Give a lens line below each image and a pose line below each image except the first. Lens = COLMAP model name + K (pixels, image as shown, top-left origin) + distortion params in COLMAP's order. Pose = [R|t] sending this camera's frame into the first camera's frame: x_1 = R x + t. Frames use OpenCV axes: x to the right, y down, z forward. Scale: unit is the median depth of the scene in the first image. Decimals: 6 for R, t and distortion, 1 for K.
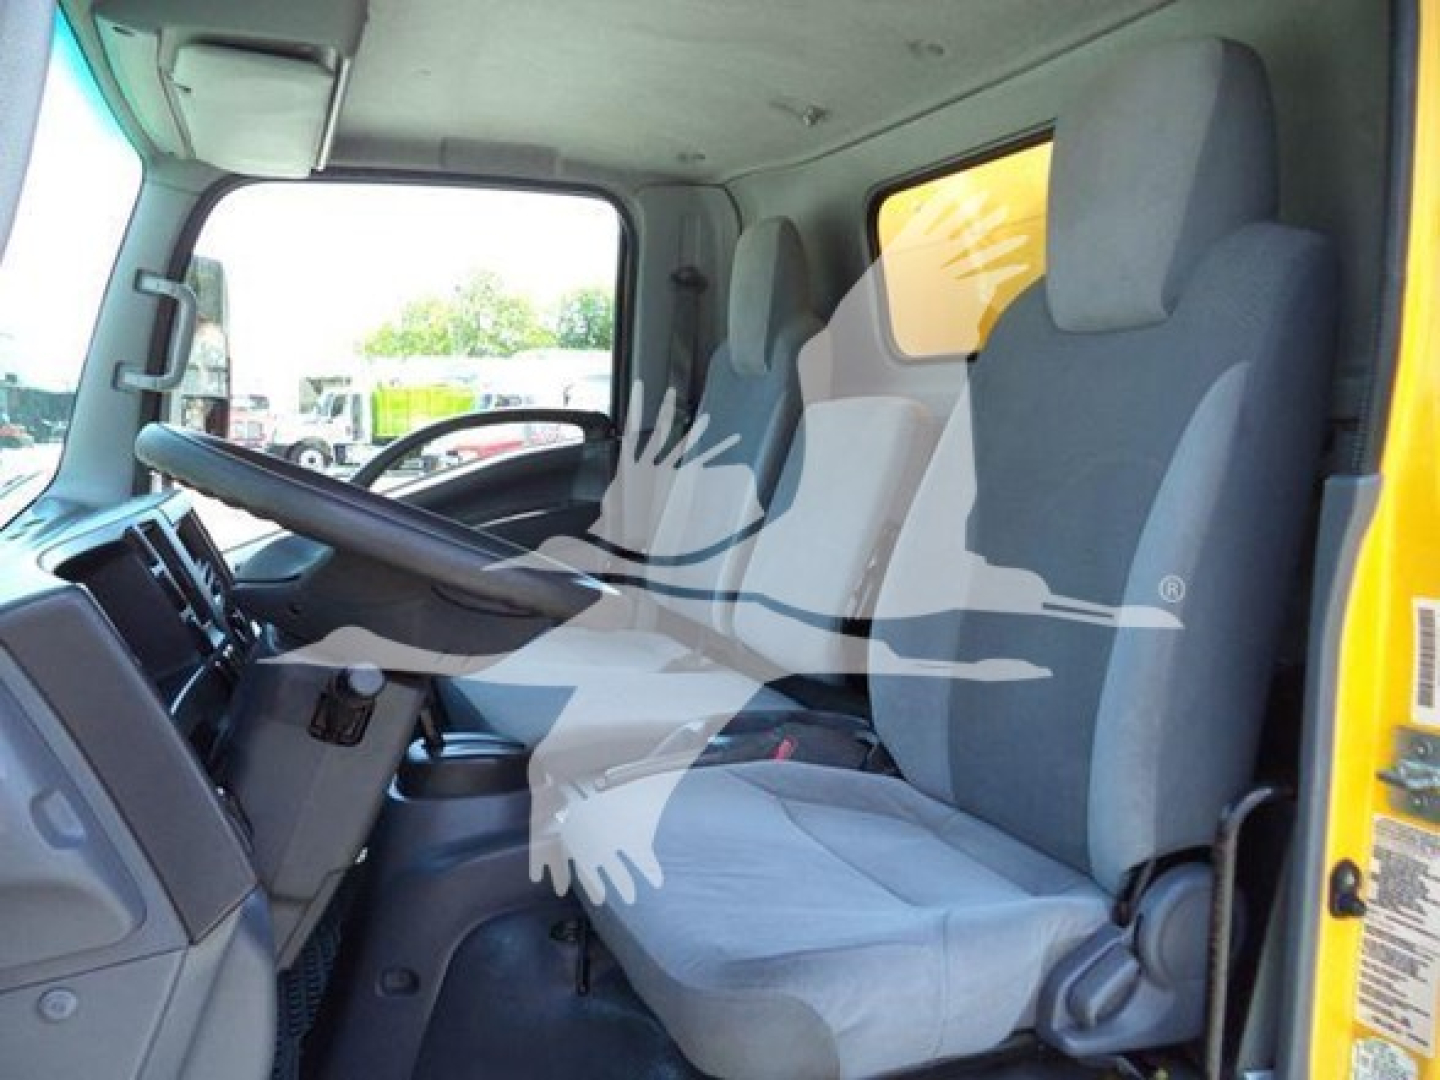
lens RADIAL K [[1175.3, 0, 706.3], [0, 1175.3, 543.1], [0, 0, 1]] dist [-0.017370, -0.007552]
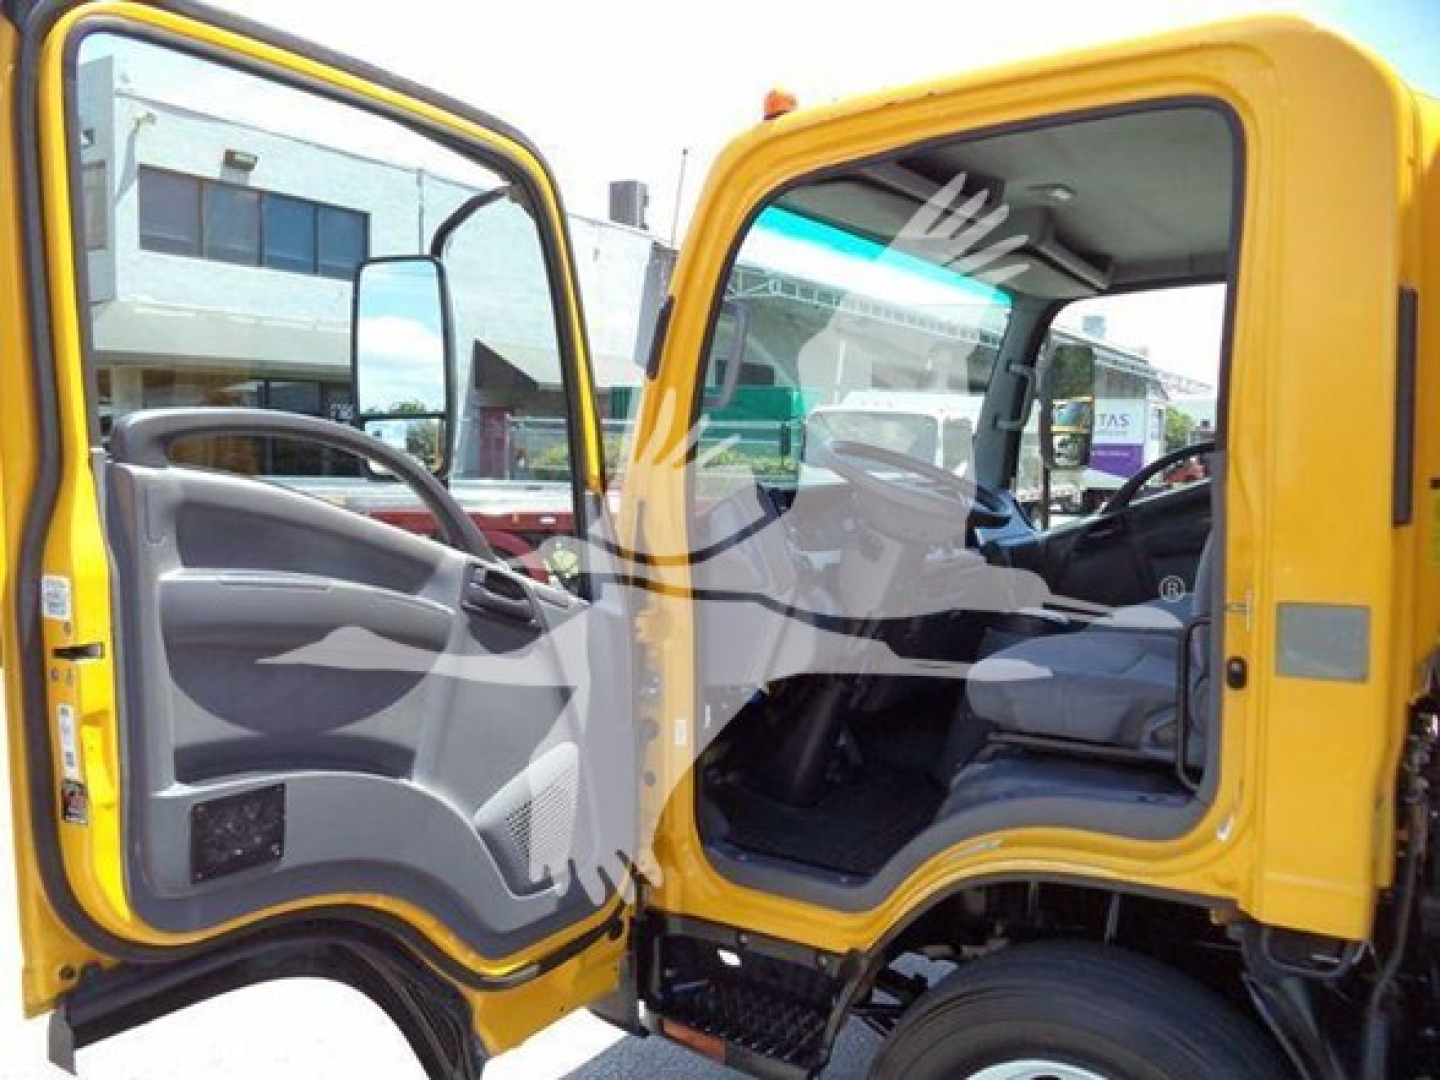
lens RADIAL K [[1175.3, 0, 706.3], [0, 1175.3, 543.1], [0, 0, 1]] dist [-0.017370, -0.007552]
pose [[0.572311, 0.050345, -0.818490, 1.077305], [-0.079200, 0.996841, 0.005936, 0.097081], [0.816203, 0.061427, 0.574491, -0.541289]]
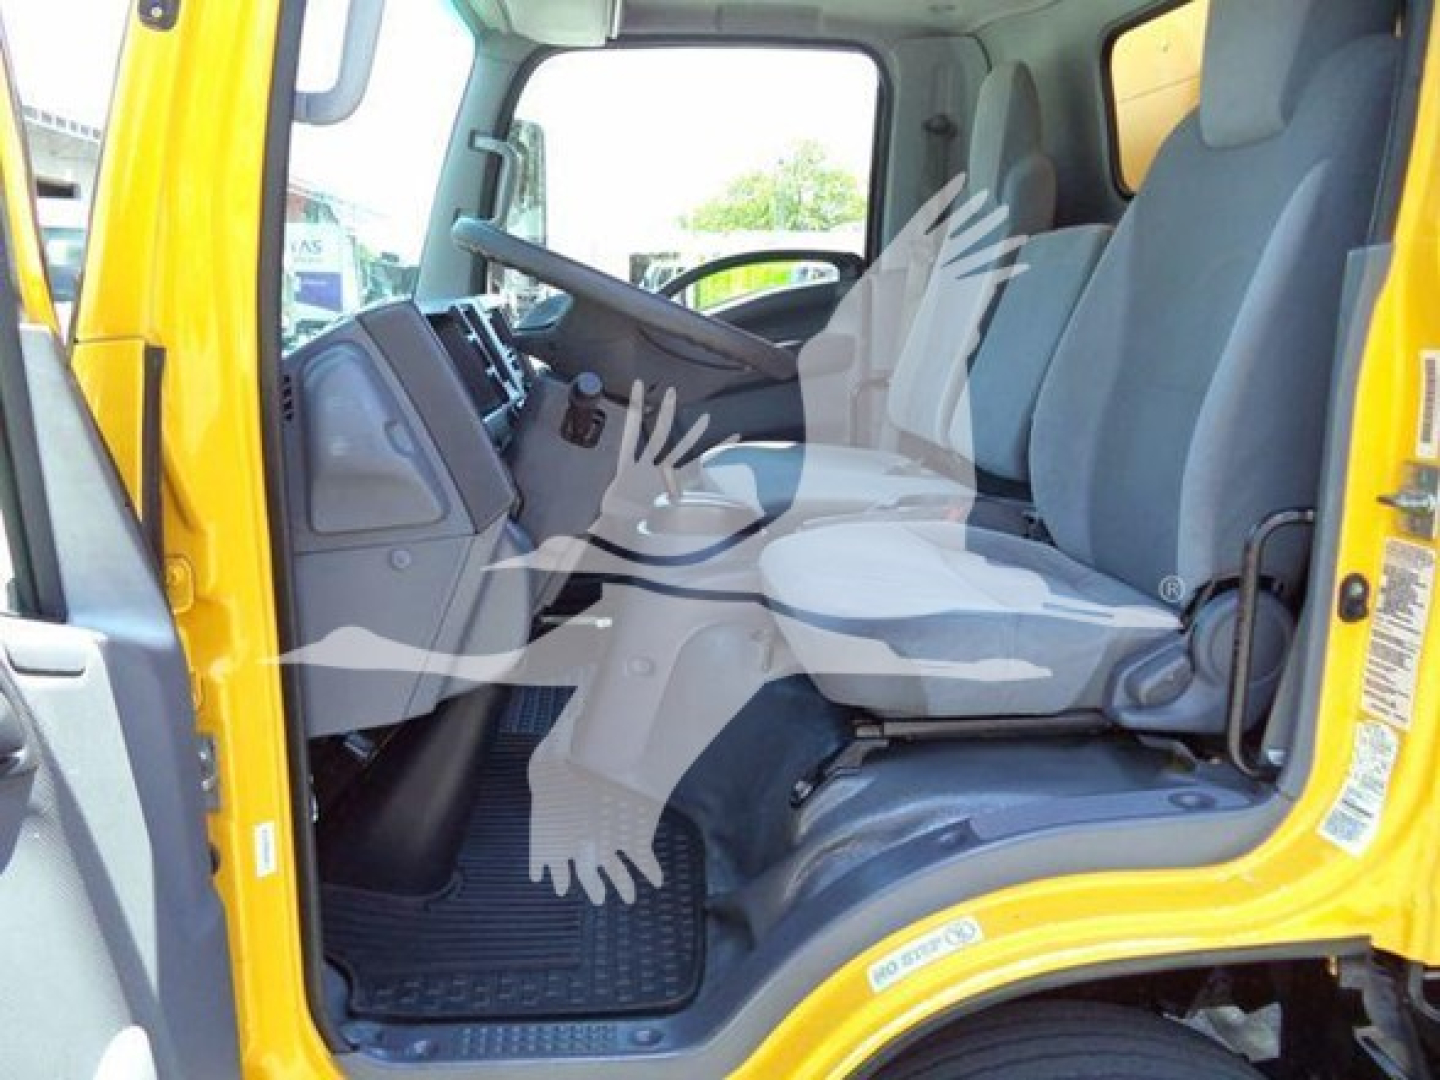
lens RADIAL K [[1153.4, 0, 720.0], [0, 1153.4, 540.0], [0, 0, 1]] dist [0.069369, -0.112036]
pose [[0.966862, 0.054083, -0.249506, 0.142030], [-0.028281, 0.993978, 0.105863, 0.086423], [0.253729, -0.095299, 0.962569, -0.227014]]
